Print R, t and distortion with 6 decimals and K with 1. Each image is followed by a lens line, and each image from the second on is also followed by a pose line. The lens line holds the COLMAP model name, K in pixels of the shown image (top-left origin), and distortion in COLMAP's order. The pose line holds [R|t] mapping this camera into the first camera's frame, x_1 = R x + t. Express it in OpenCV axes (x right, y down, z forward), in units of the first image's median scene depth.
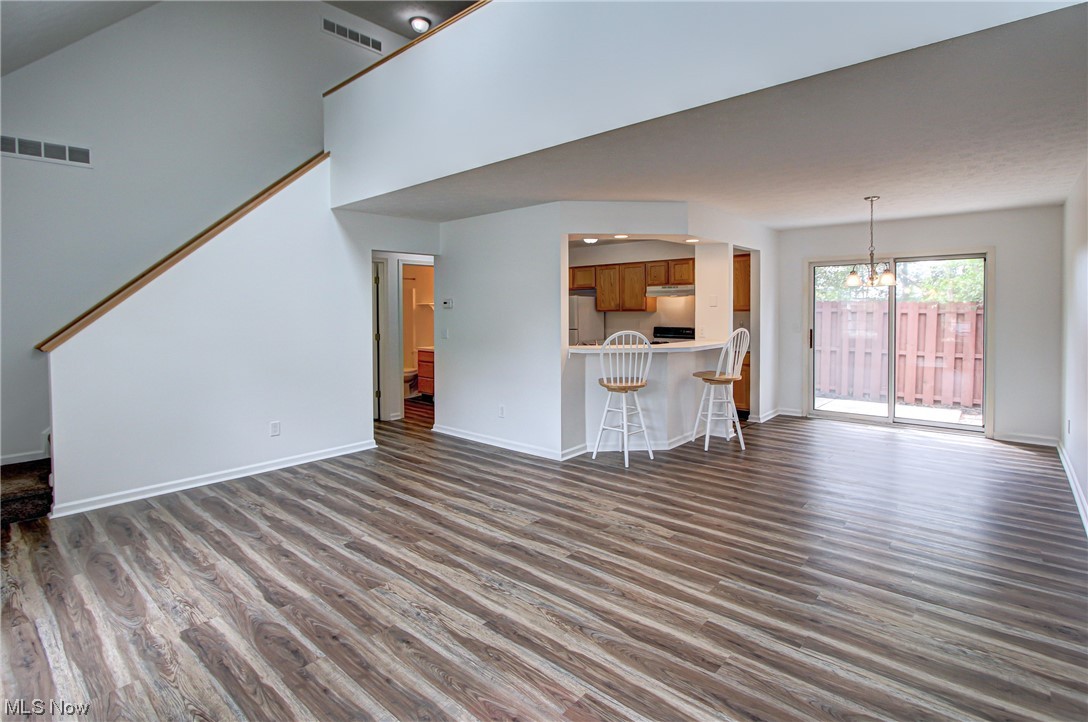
lens RADIAL K [[515.5, 0, 555.9], [0, 515.5, 327.4], [0, 0, 1]] dist [-0.015440, 0.002007]
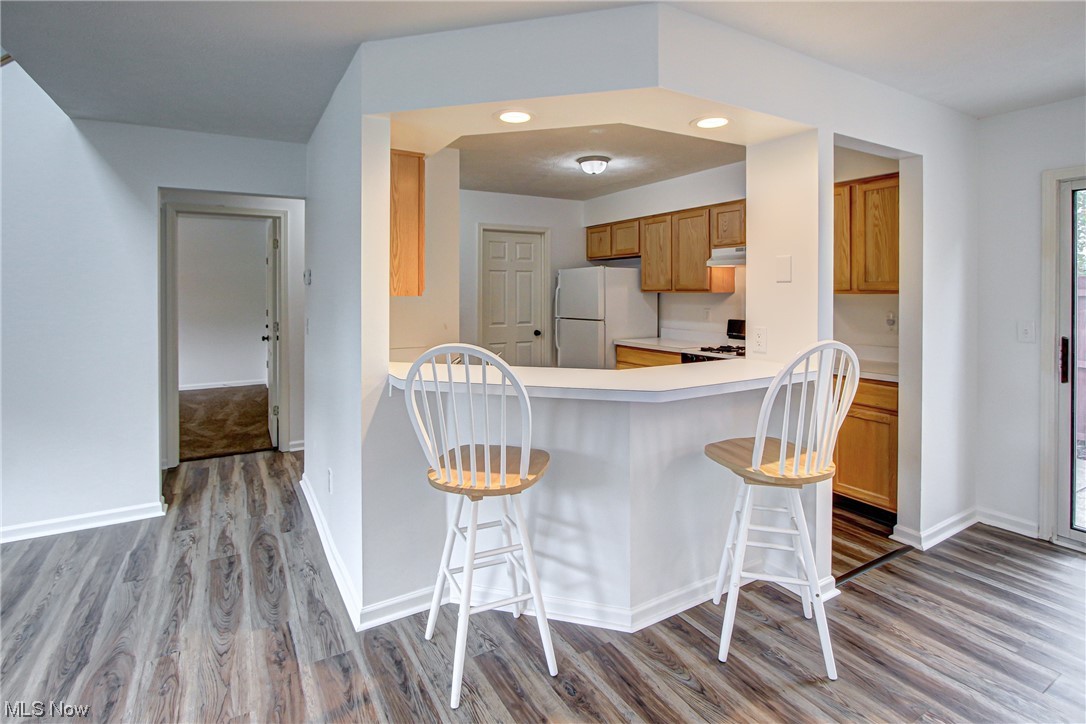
lens RADIAL K [[514.6, 0, 562.9], [0, 514.6, 294.2], [0, 0, 1]] dist [-0.015440, 0.002007]
pose [[0.950251, 0.010812, -0.311296, 0.489563], [-0.018308, 0.999608, -0.021169, -0.033295], [0.310945, 0.025816, 0.950077, 0.996127]]
